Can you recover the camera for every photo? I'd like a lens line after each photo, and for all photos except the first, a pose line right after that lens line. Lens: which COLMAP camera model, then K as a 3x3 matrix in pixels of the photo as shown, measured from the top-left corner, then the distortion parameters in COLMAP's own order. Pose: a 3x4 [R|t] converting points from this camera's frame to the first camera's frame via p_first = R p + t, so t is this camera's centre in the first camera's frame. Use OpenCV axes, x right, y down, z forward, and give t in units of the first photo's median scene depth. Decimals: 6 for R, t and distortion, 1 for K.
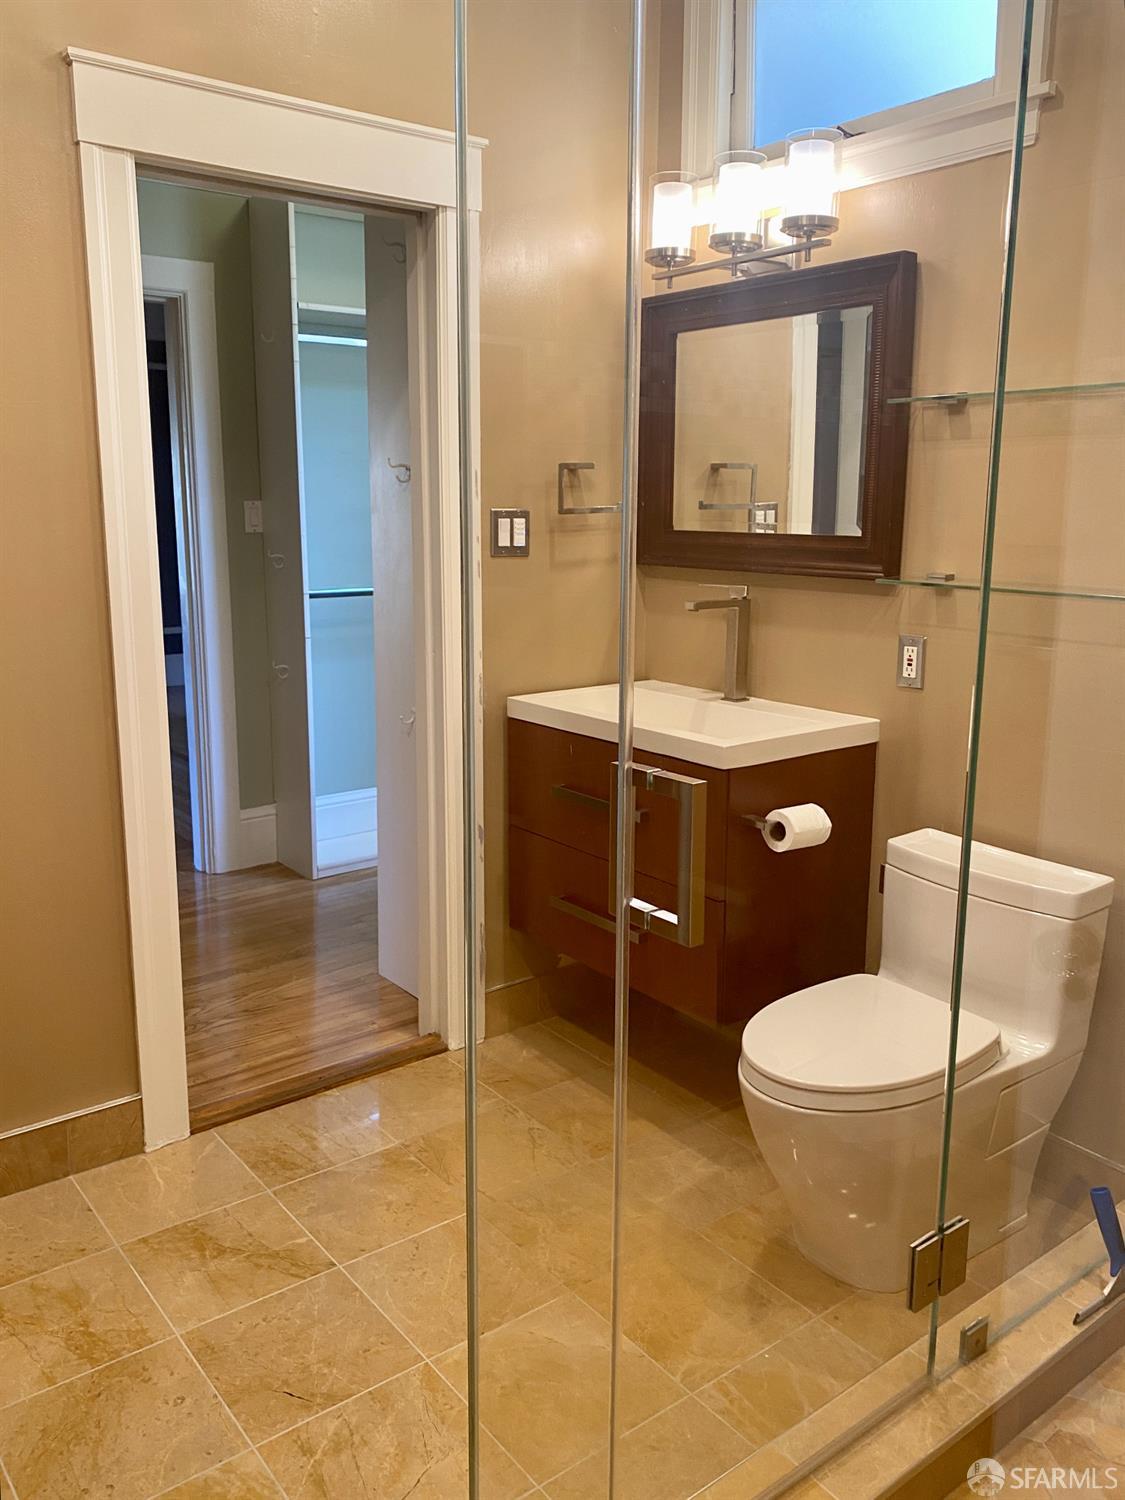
lens RADIAL K [[1145.6, 0, 562.5], [0, 1145.6, 750.0], [0, 0, 1]] dist [0.001088, -0.003077]
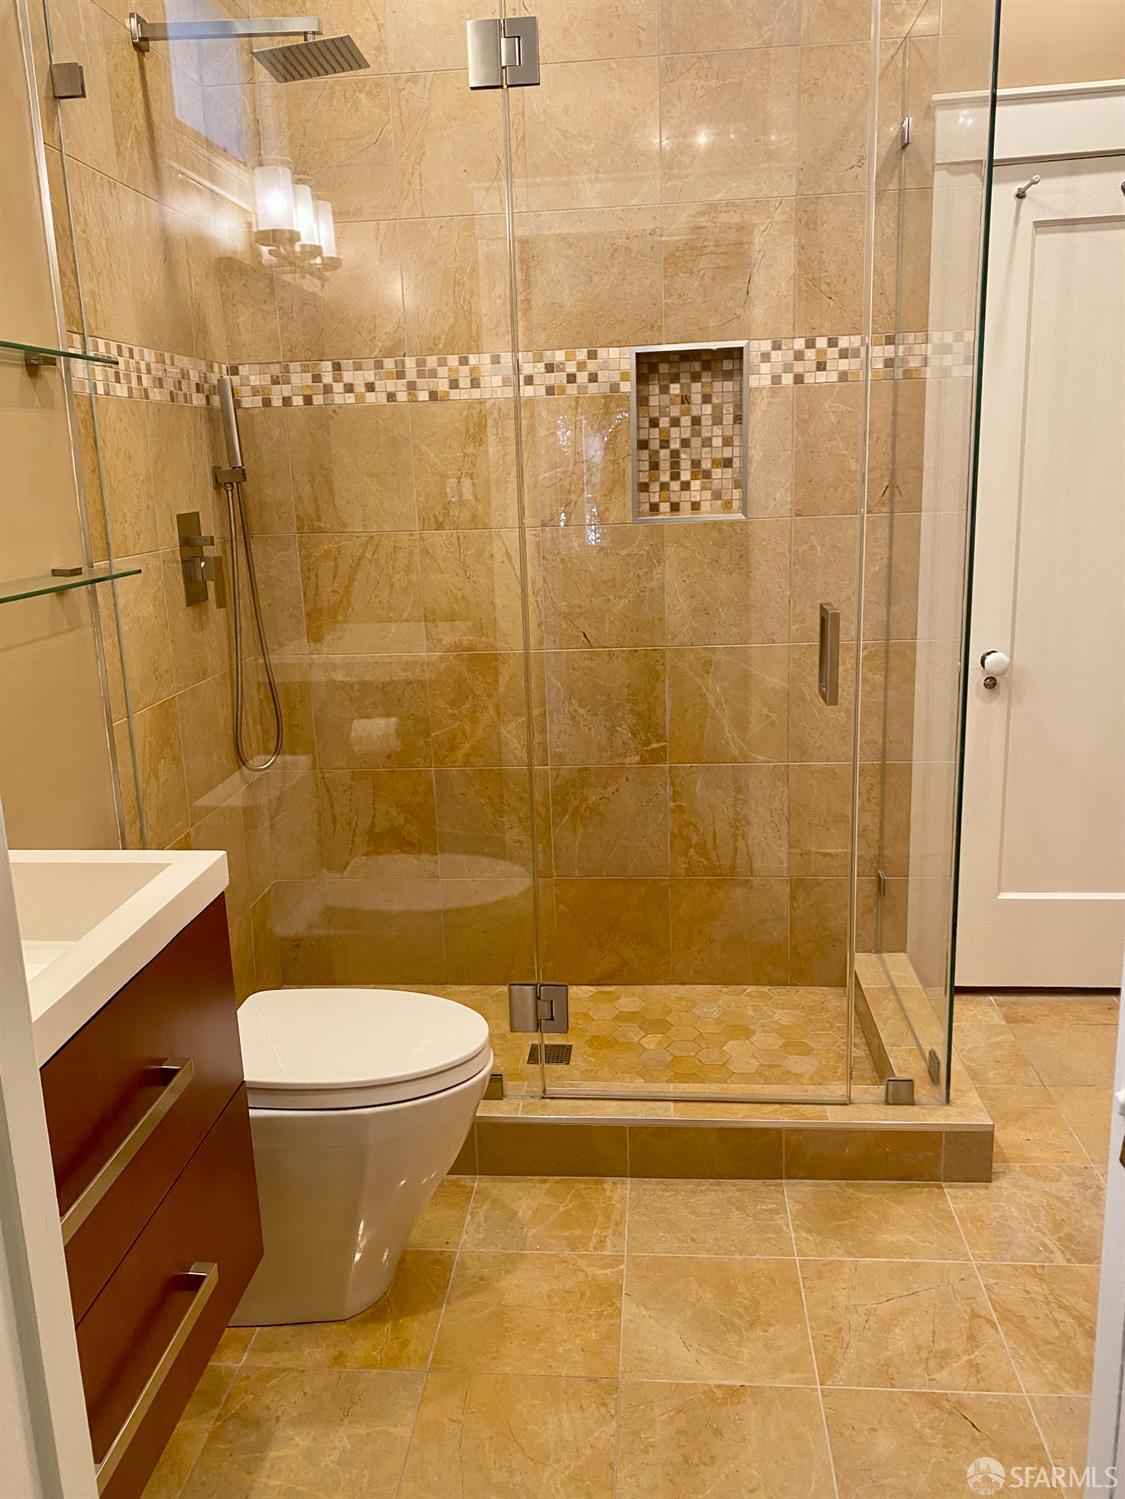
lens RADIAL K [[1196.4, 0, 562.5], [0, 1196.4, 749.5], [0, 0, 1]] dist [0.049070, -0.003845]
pose [[-0.725473, -0.146610, 0.672454, -0.578391], [0.166057, 0.910897, 0.377747, -0.356738], [-0.667917, 0.385711, -0.636485, 1.638819]]
